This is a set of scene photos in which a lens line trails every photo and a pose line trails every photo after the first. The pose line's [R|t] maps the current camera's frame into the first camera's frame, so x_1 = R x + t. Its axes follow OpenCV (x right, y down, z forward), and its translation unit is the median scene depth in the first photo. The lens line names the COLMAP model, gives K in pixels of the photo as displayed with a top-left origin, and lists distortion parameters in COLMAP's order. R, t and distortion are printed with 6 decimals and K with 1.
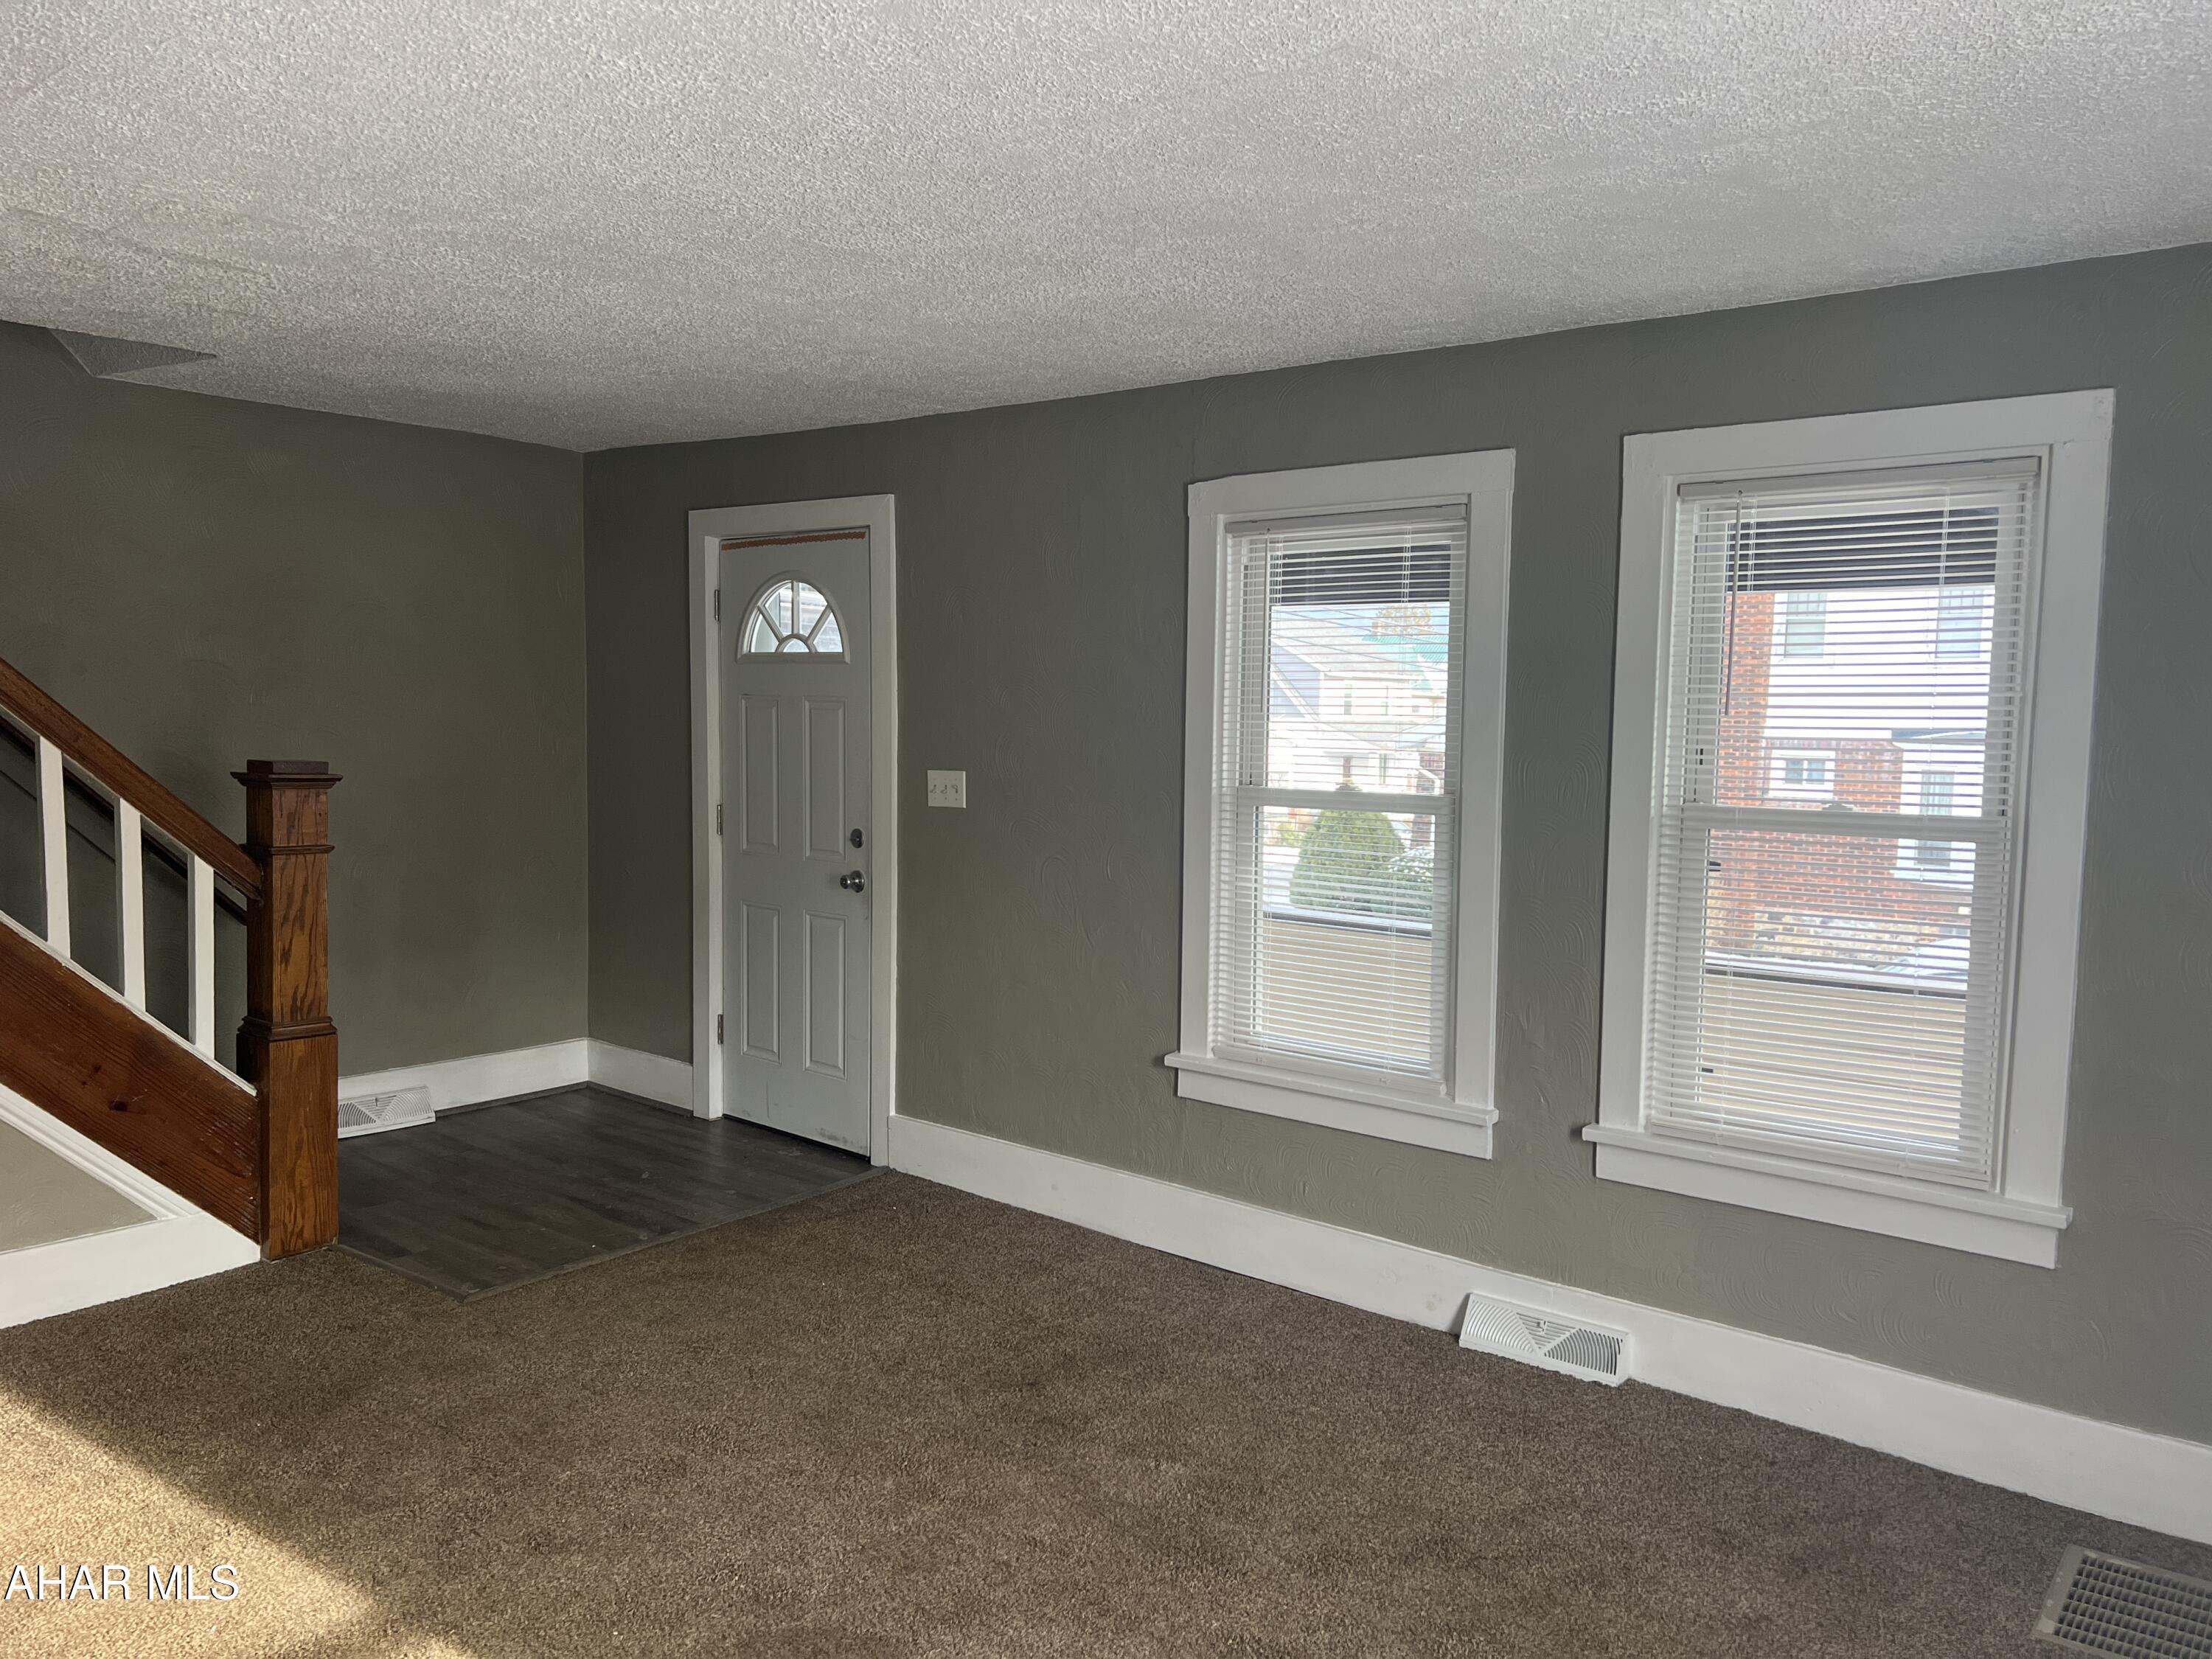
lens RADIAL K [[1664.5, 0, 1113.9], [0, 1664.5, 844.9], [0, 0, 1]] dist [0.064818, -0.051494]
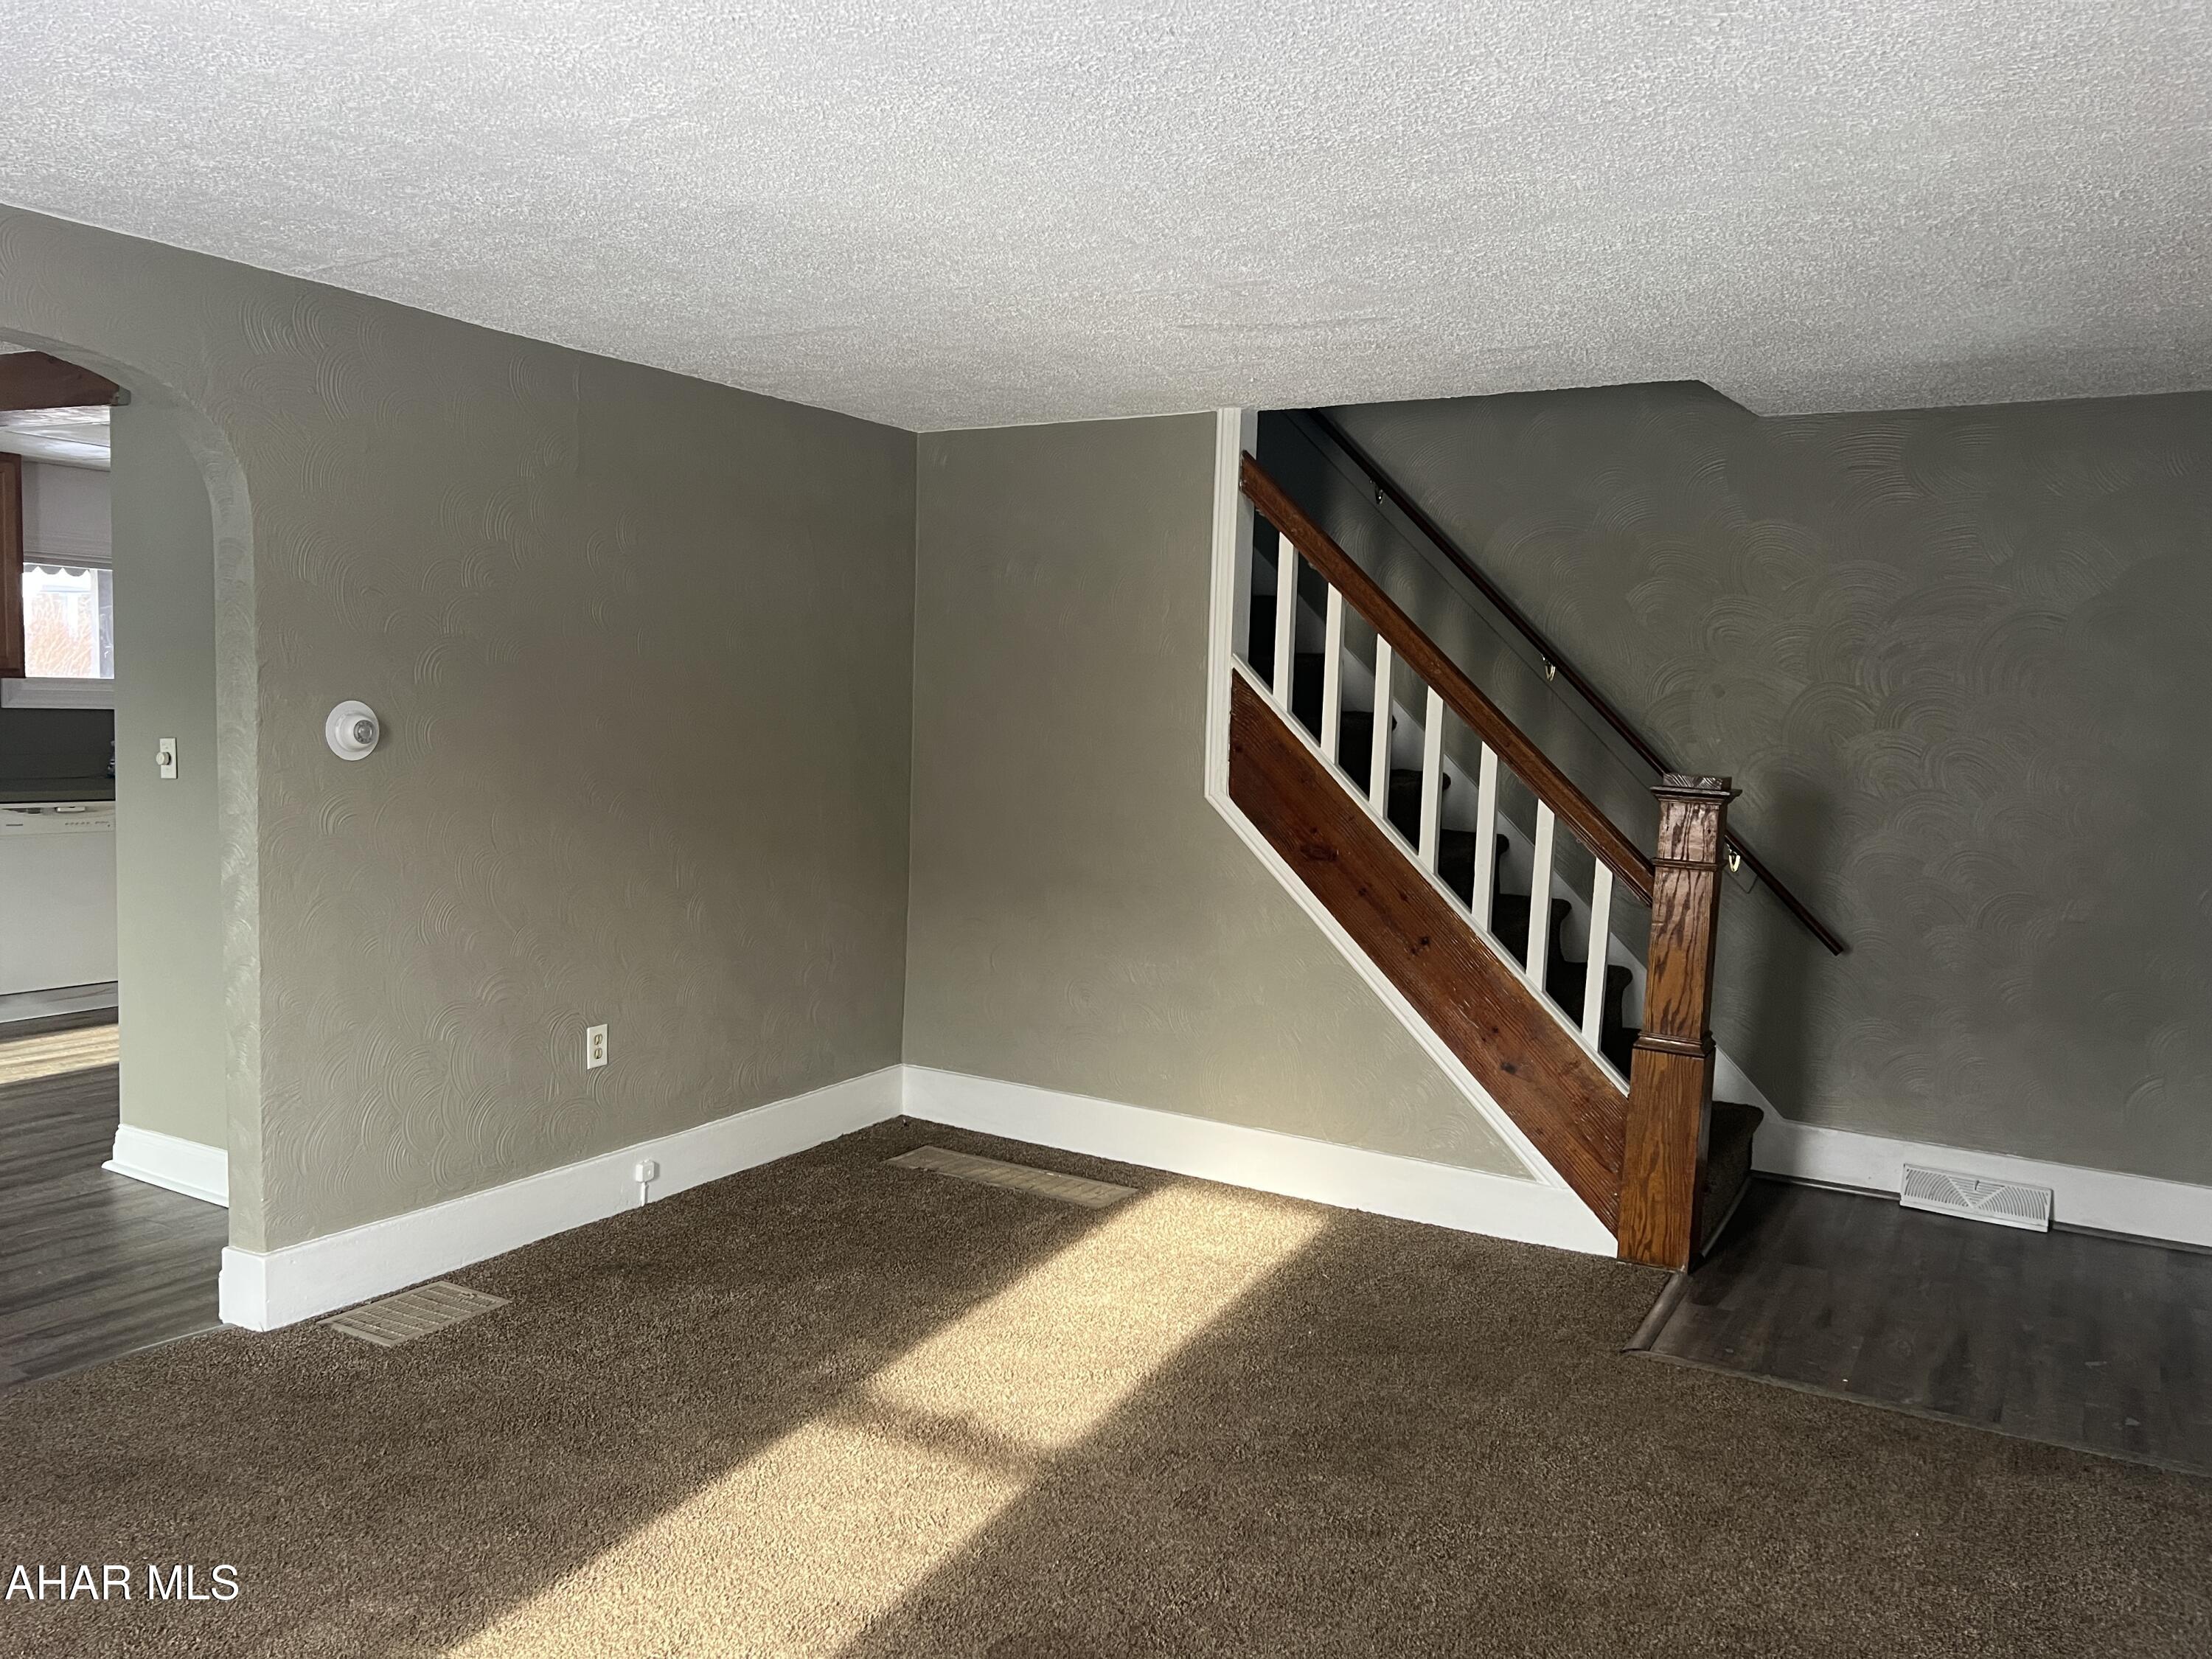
lens RADIAL K [[1664.5, 0, 1113.9], [0, 1664.5, 844.9], [0, 0, 1]] dist [0.064818, -0.051494]
pose [[0.155327, 0.070495, -0.985345, 0.437859], [-0.115774, 0.991876, 0.052712, -0.021377], [0.981055, 0.105890, 0.162227, 0.508778]]
